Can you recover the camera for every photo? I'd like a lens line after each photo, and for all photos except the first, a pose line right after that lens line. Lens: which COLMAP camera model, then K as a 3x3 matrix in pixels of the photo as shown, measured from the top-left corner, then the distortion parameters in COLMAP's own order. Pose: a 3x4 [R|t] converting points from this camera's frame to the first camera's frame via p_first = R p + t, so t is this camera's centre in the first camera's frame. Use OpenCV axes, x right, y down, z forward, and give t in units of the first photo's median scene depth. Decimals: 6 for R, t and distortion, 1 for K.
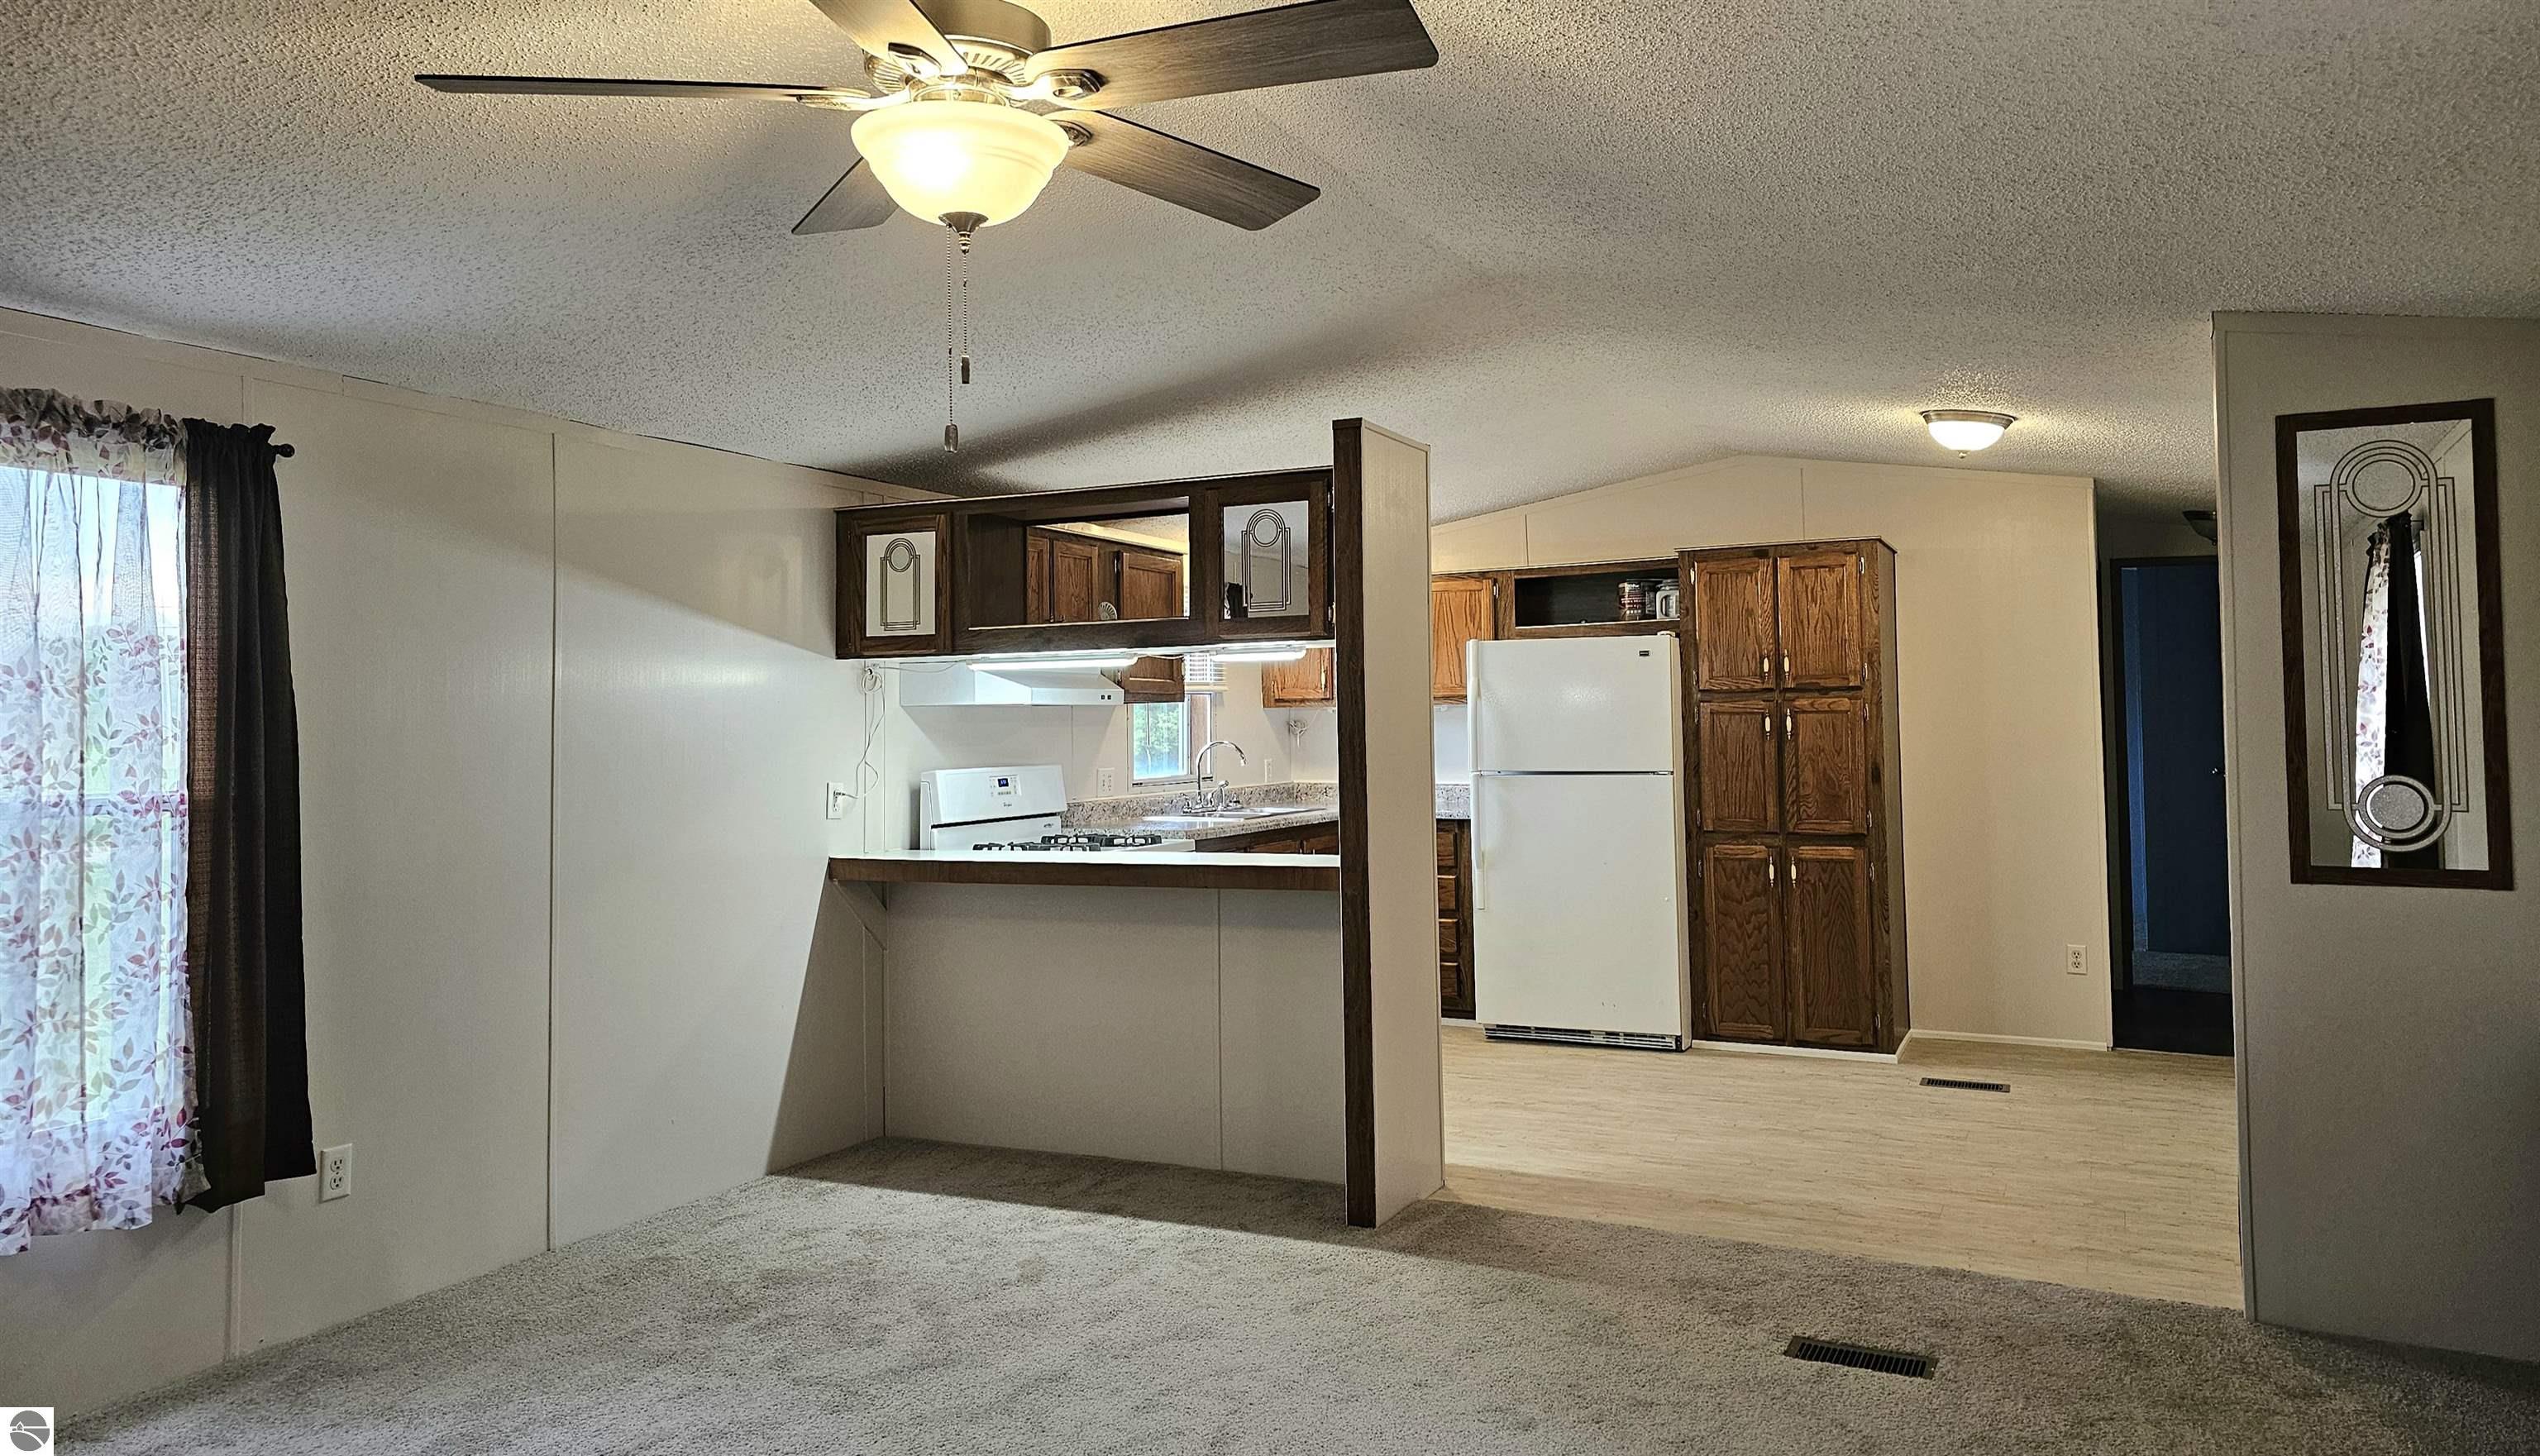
lens RADIAL K [[1697.1, 0, 1272.5], [0, 1697.1, 659.4], [0, 0, 1]] dist [0.041093, -0.000619]
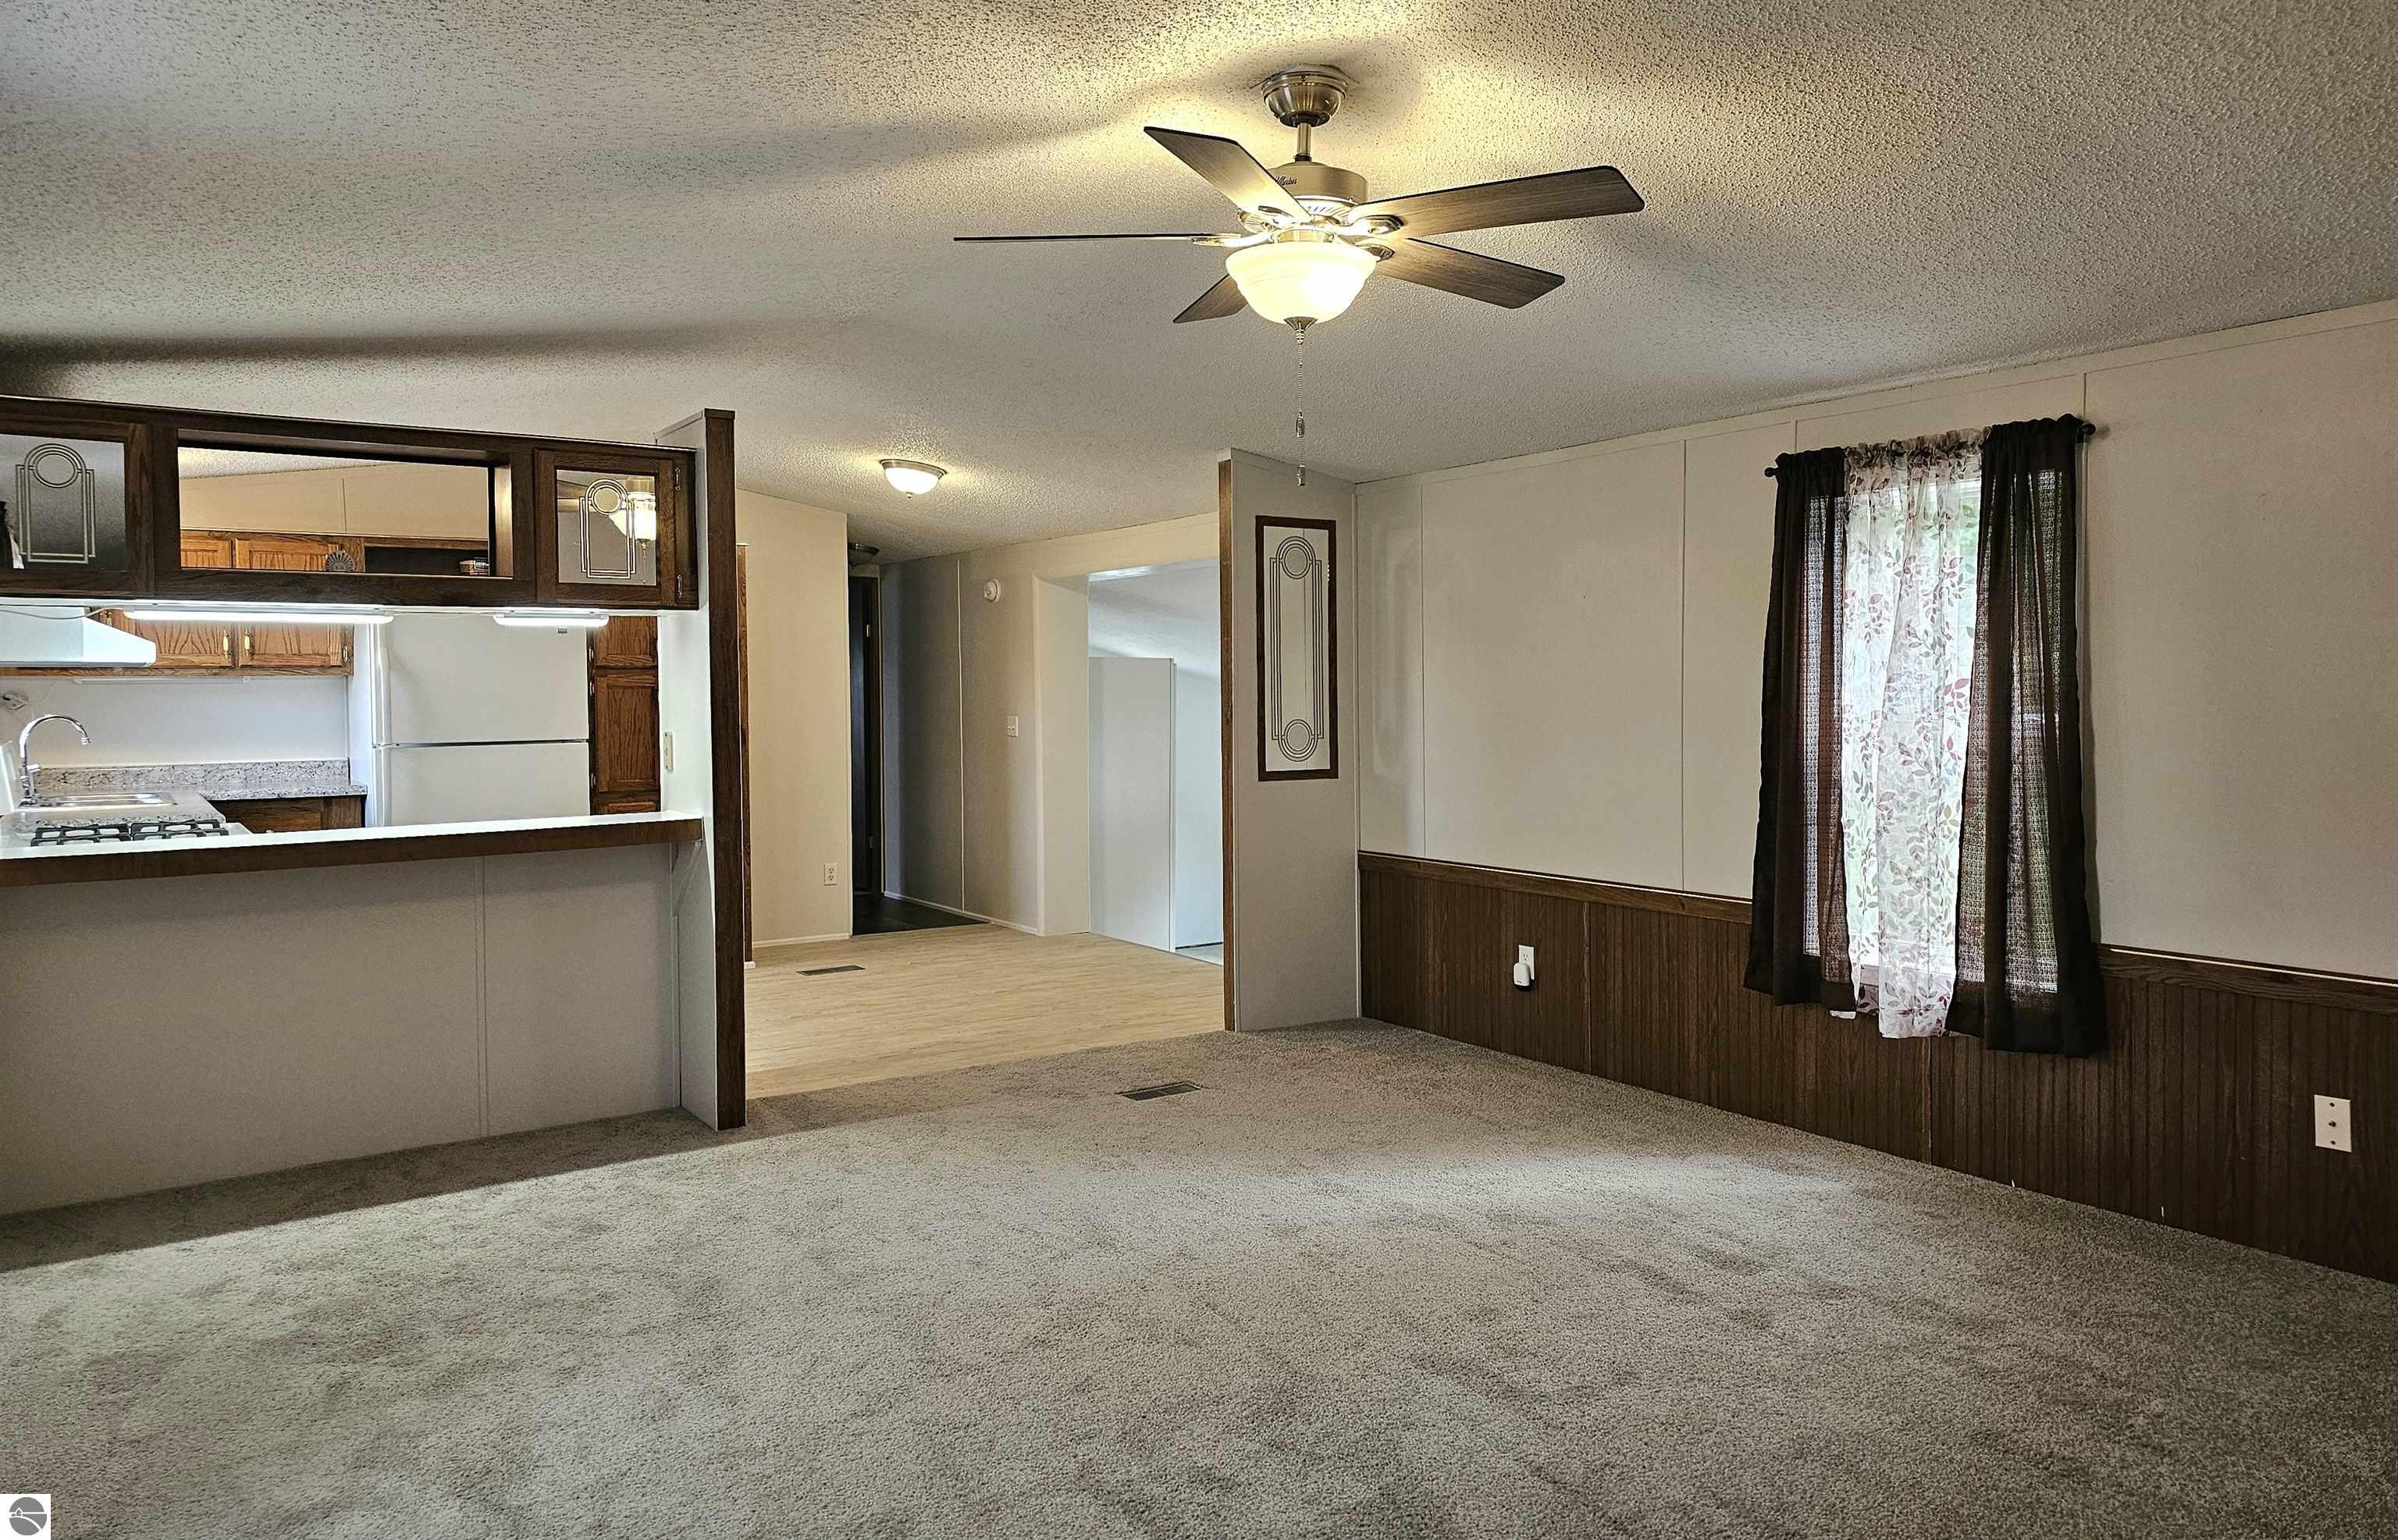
lens RADIAL K [[1601.6, 0, 1255.3], [0, 1601.6, 743.0], [0, 0, 1]] dist [-0.004811, -0.003546]
pose [[0.467386, -0.017881, 0.883873, -0.611013], [-0.032169, 0.998789, 0.037216, 0.020319], [-0.883468, -0.045827, 0.466245, 0.171466]]
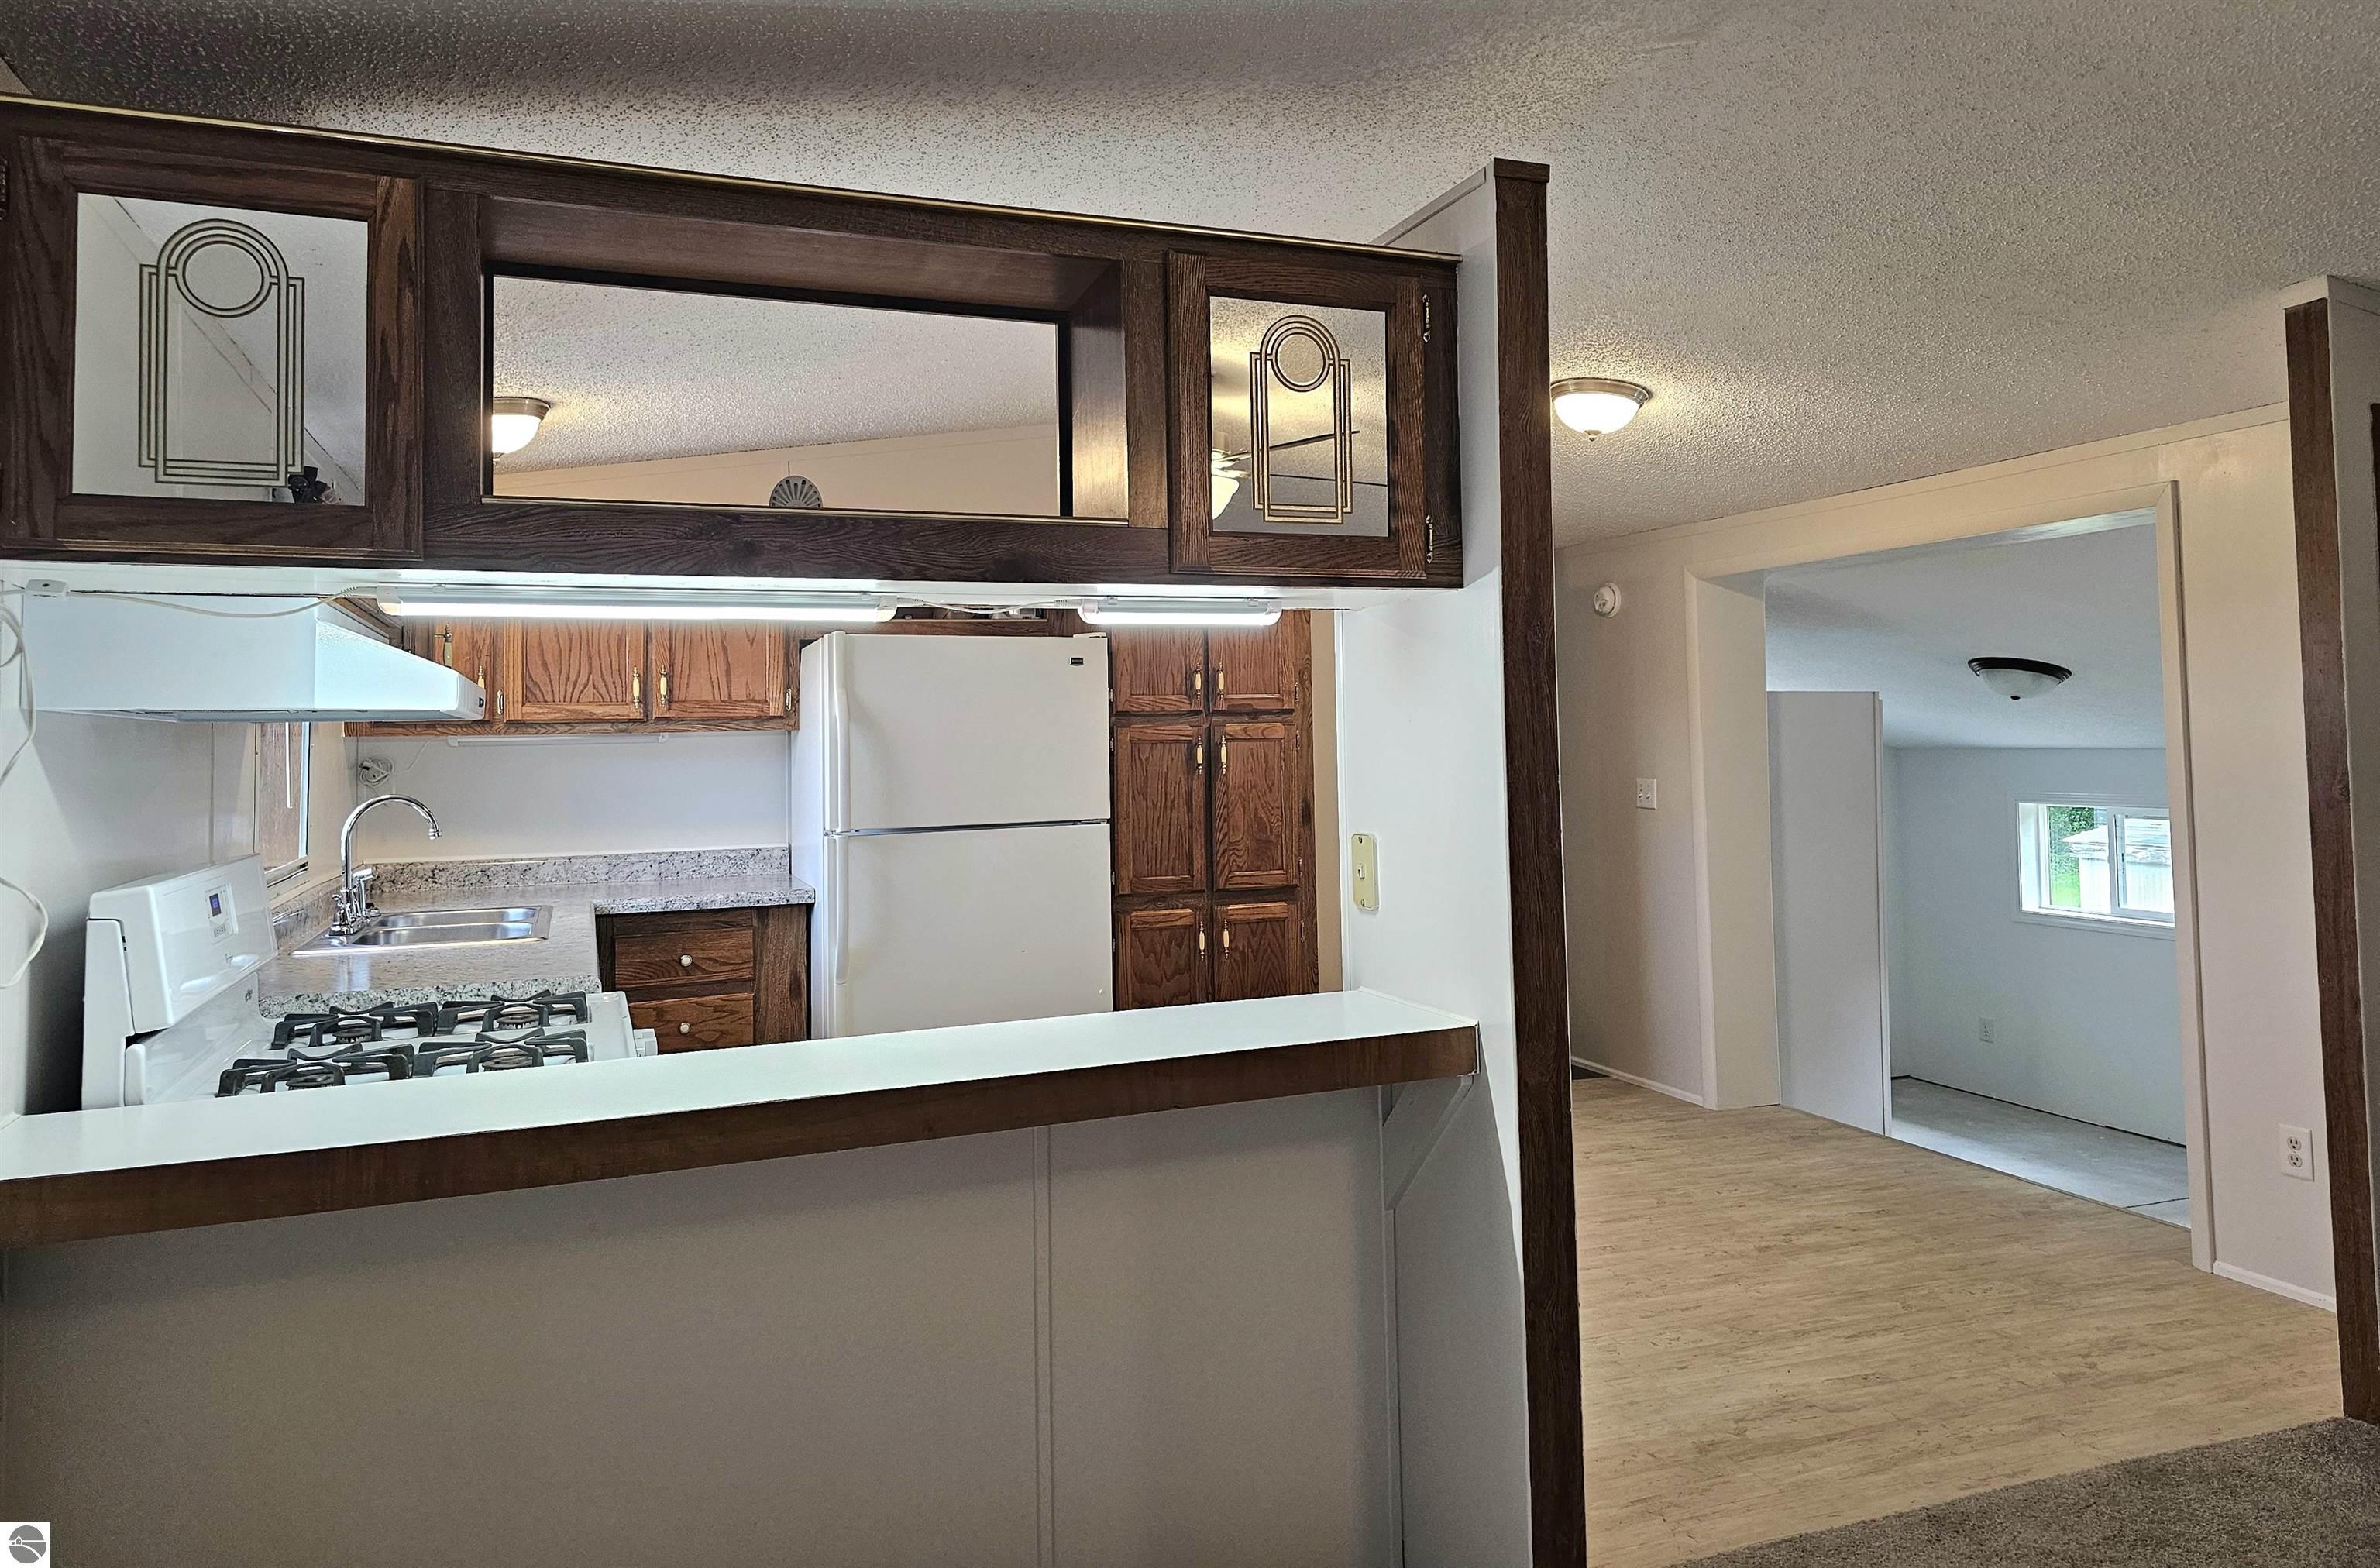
lens RADIAL K [[1568.2, 0, 1194.7], [0, 1568.2, 666.3], [0, 0, 1]] dist [0.028625, -0.000406]
pose [[0.677082, 0.036789, 0.734987, -0.320463], [-0.018752, 0.999288, -0.032743, 0.026129], [-0.735669, 0.008387, 0.677290, 0.639419]]
